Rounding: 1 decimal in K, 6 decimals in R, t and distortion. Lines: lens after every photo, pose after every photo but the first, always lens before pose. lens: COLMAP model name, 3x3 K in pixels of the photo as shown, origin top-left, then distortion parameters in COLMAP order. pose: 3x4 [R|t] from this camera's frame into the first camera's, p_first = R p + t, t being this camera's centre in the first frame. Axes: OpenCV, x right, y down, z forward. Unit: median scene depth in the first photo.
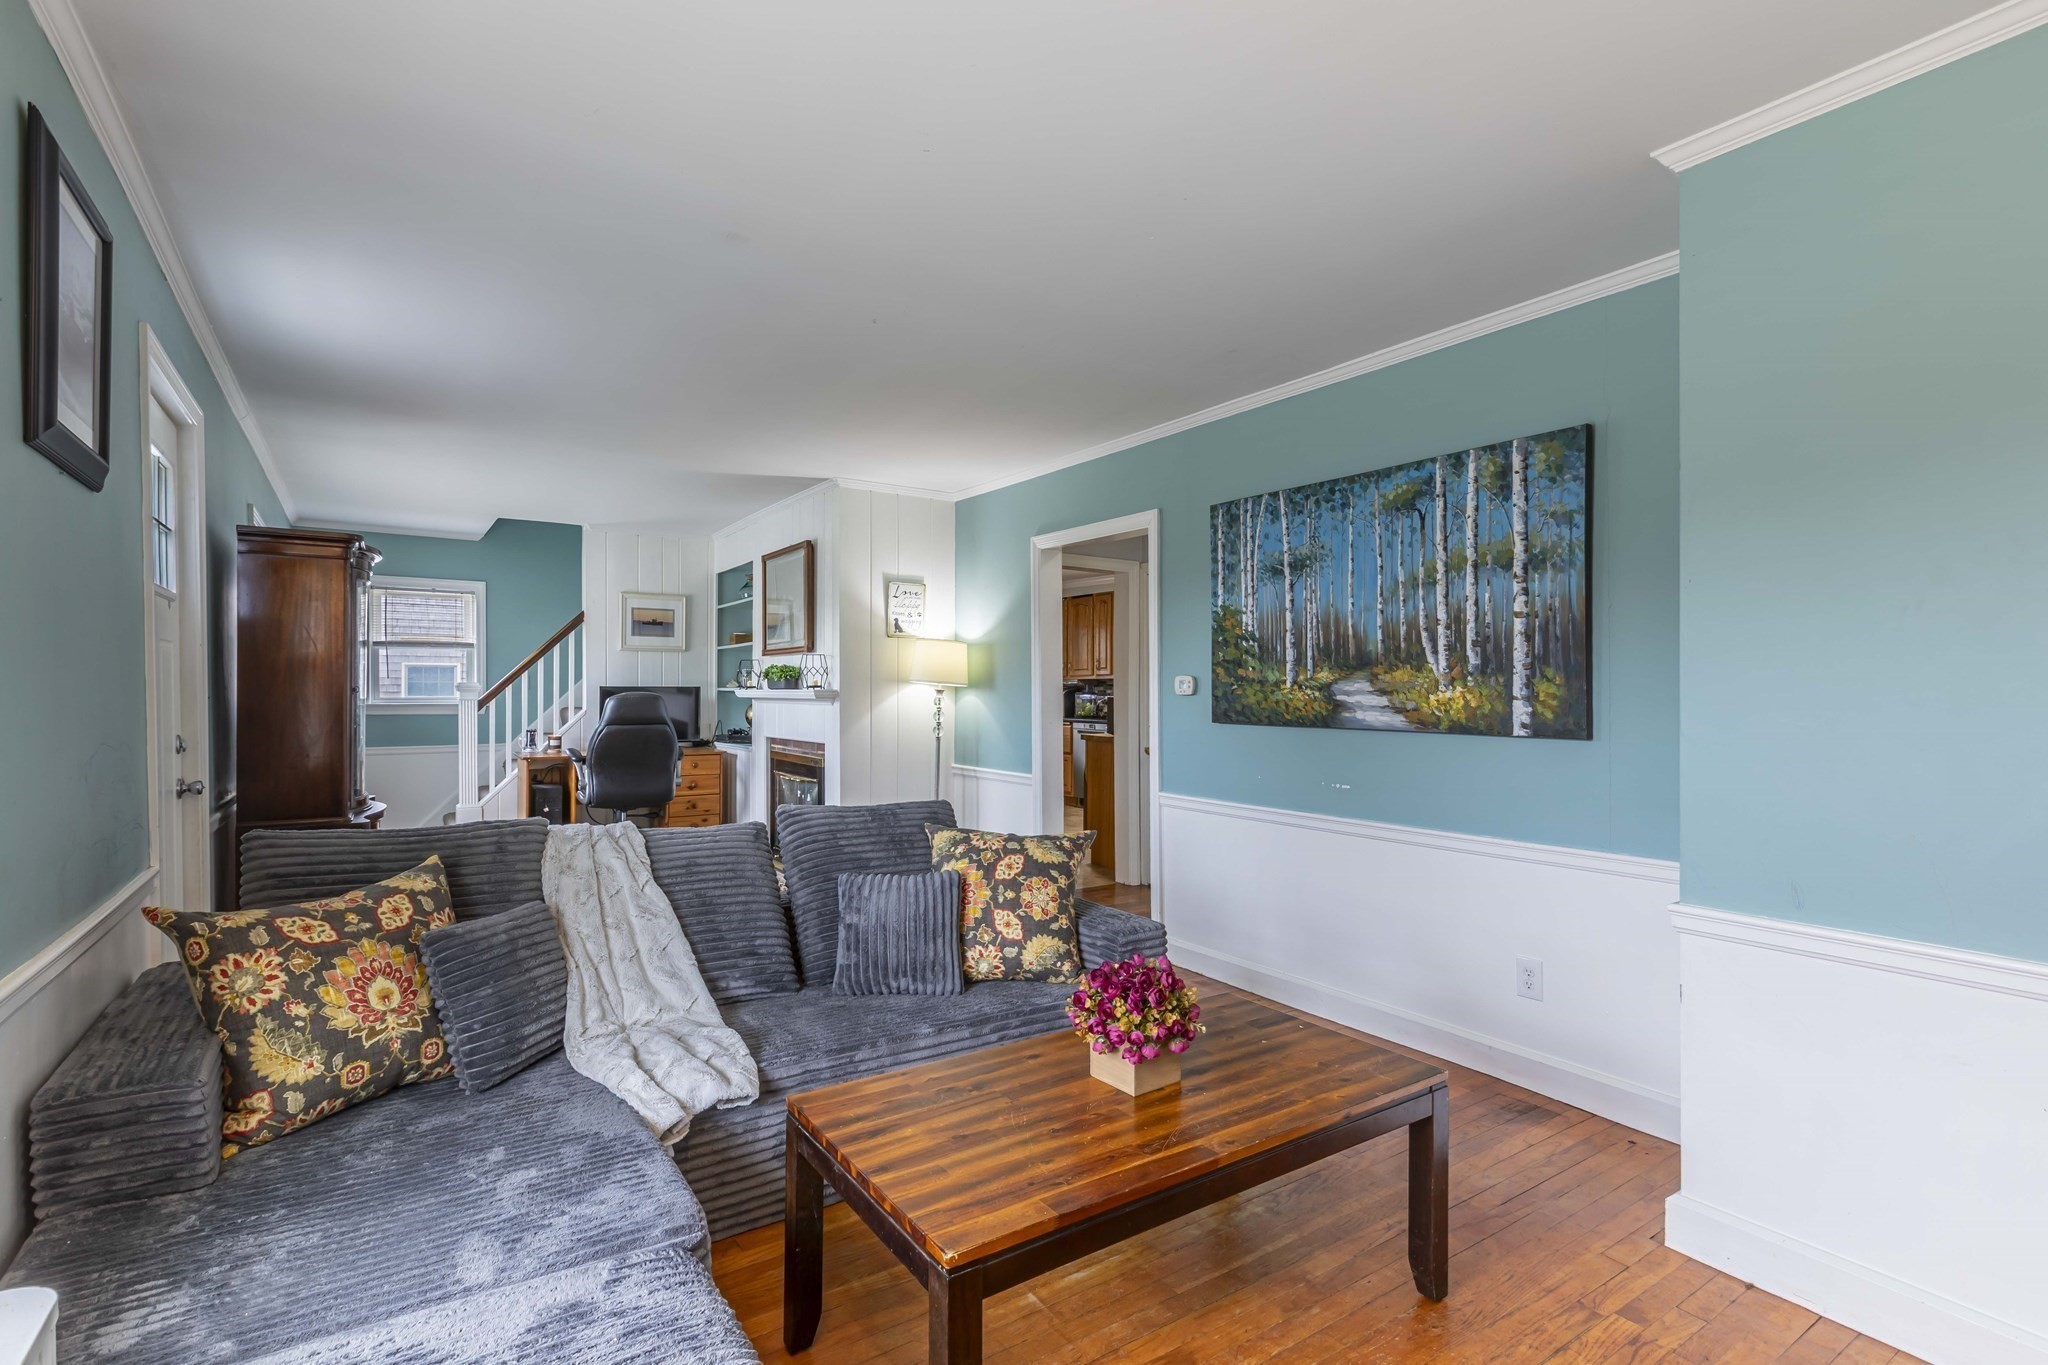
lens RADIAL K [[949.8, 0, 1023.9], [0, 949.8, 692.5], [0, 0, 1]] dist [0.000216, -0.000454]
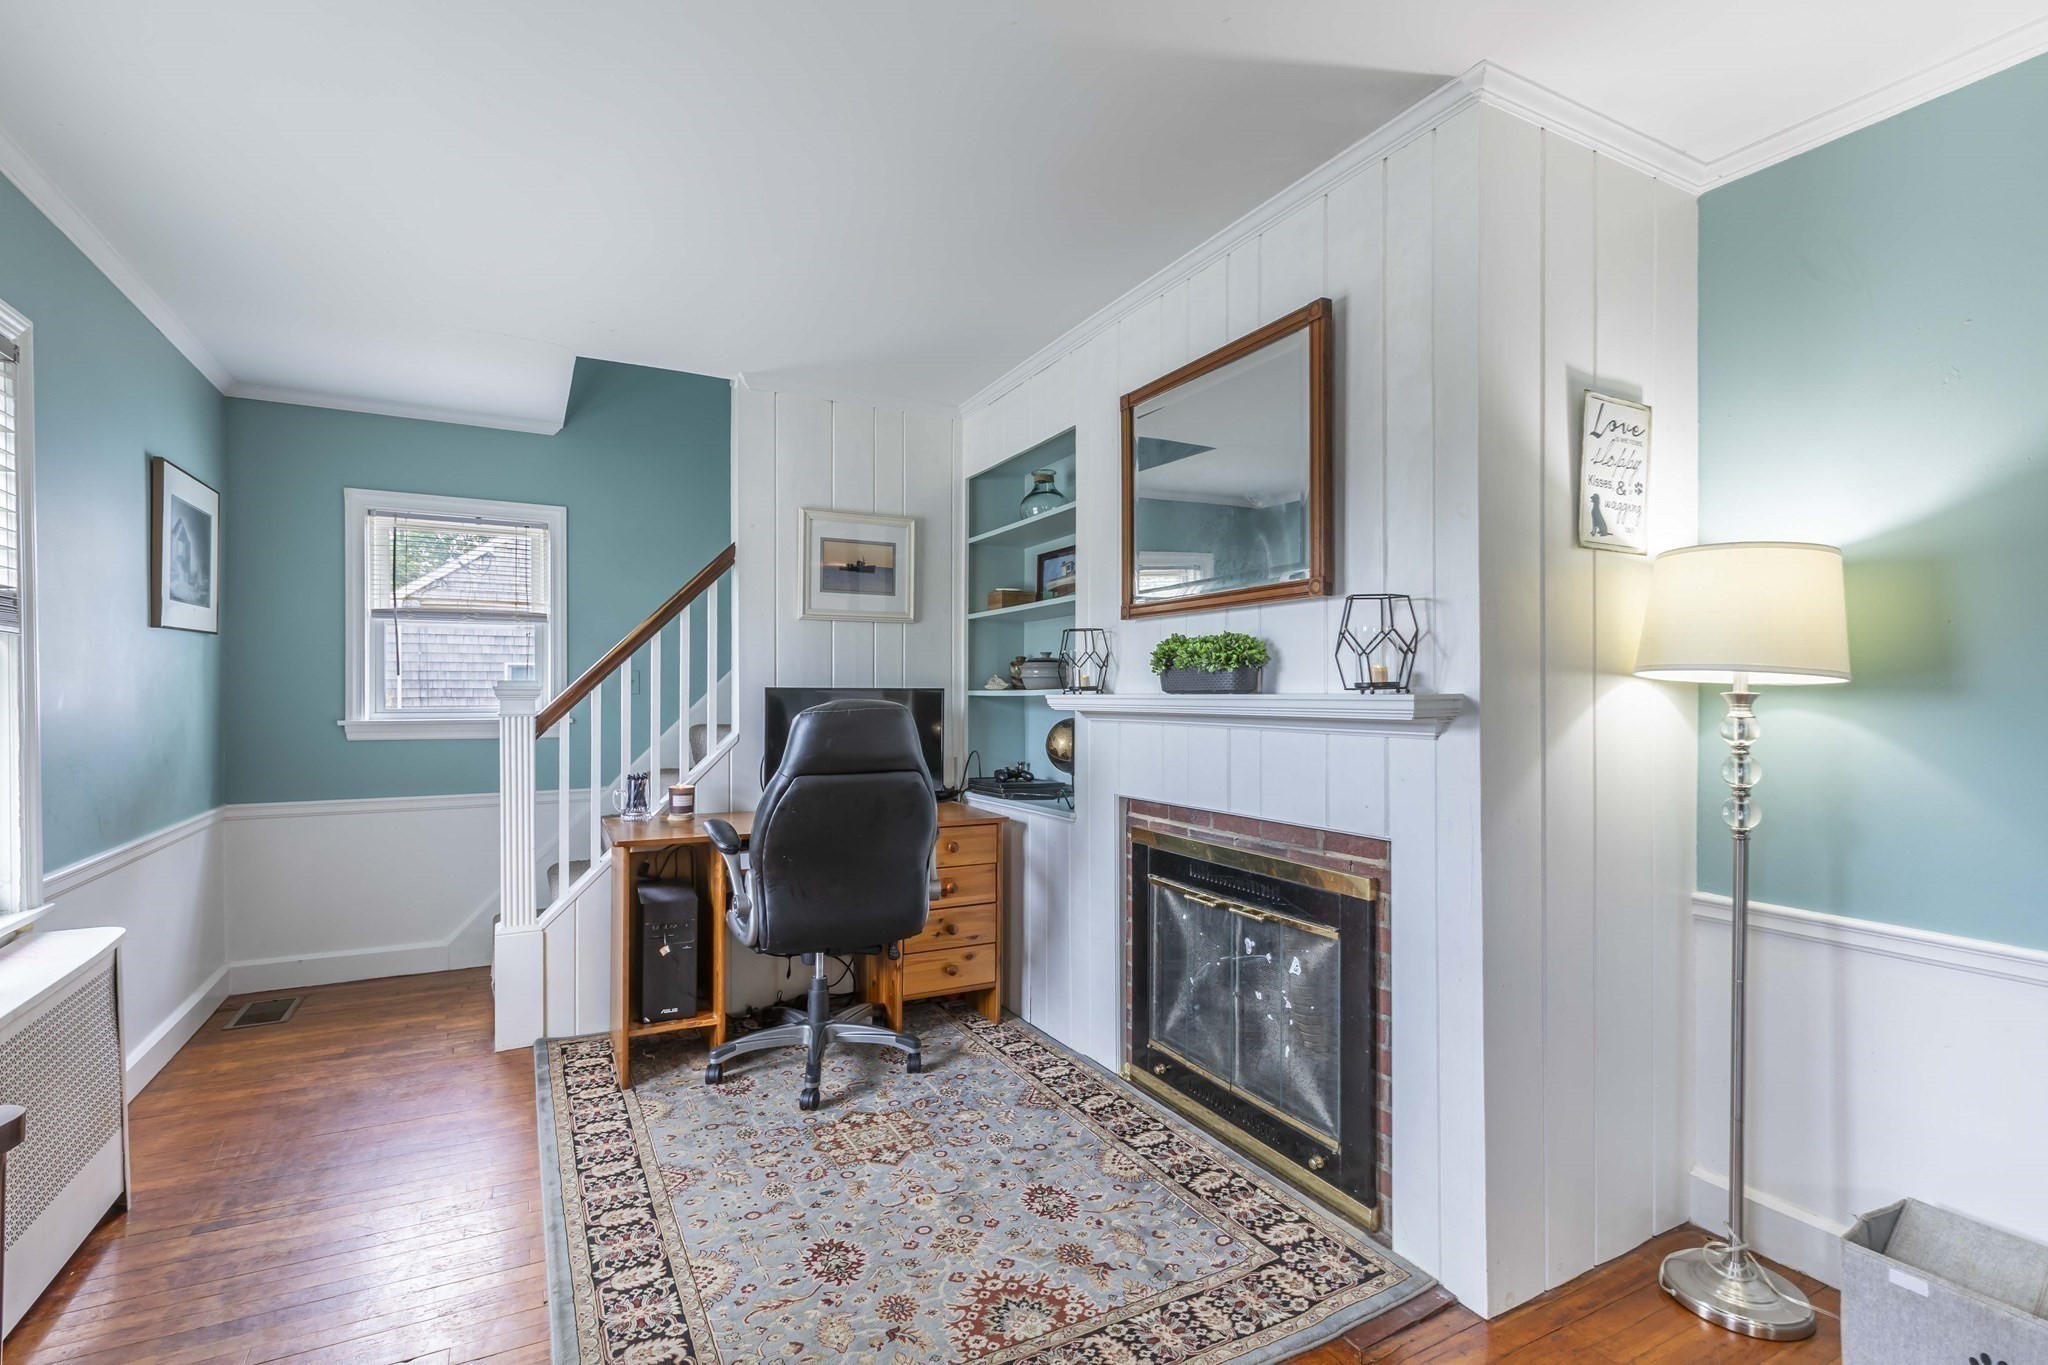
lens RADIAL K [[949.8, 0, 1023.3], [0, 949.8, 684.0], [0, 0, 1]] dist [0.000216, -0.000454]
pose [[0.994183, -0.003031, -0.107661, -0.257717], [0.001956, 0.999947, -0.010090, -0.003232], [0.107686, 0.009820, 0.994136, 0.514841]]
